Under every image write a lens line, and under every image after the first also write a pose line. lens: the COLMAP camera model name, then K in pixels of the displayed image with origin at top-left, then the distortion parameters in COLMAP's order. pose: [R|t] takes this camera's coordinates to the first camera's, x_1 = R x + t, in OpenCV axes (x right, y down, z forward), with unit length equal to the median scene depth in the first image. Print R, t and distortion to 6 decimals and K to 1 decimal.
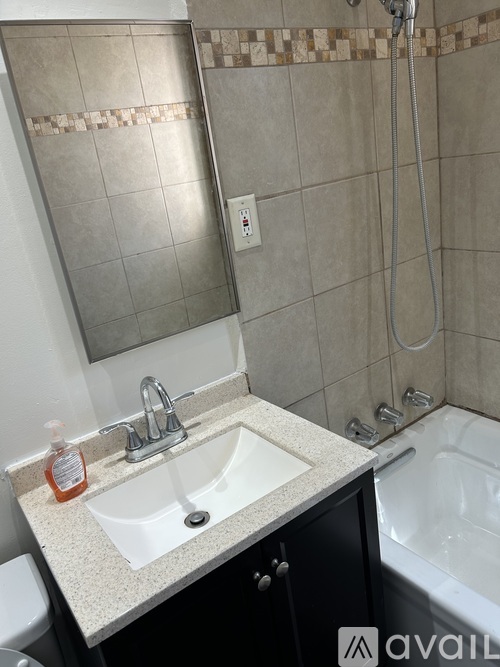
lens RADIAL K [[506.4, 0, 247.3], [0, 506.4, 335.2], [0, 0, 1]] dist [0.036610, -0.047005]
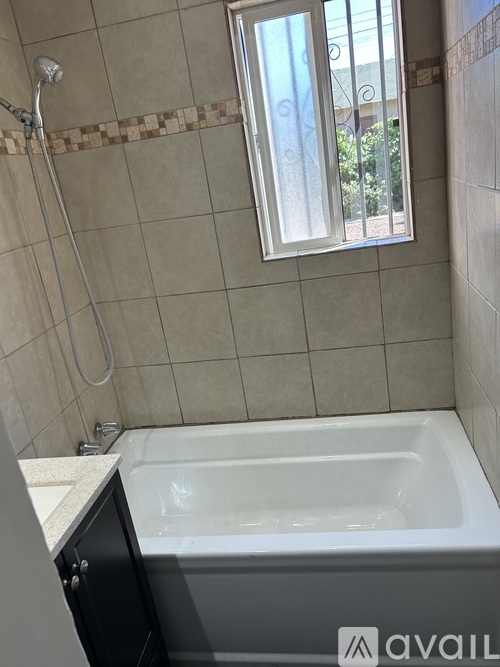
lens RADIAL K [[506.4, 0, 250.8], [0, 506.4, 334.6], [0, 0, 1]] dist [0.036610, -0.047005]
pose [[0.705464, -0.176987, 0.686292, -0.218765], [0.276692, 0.960255, -0.036782, 0.056385], [-0.652505, 0.215840, 0.726396, -0.128287]]
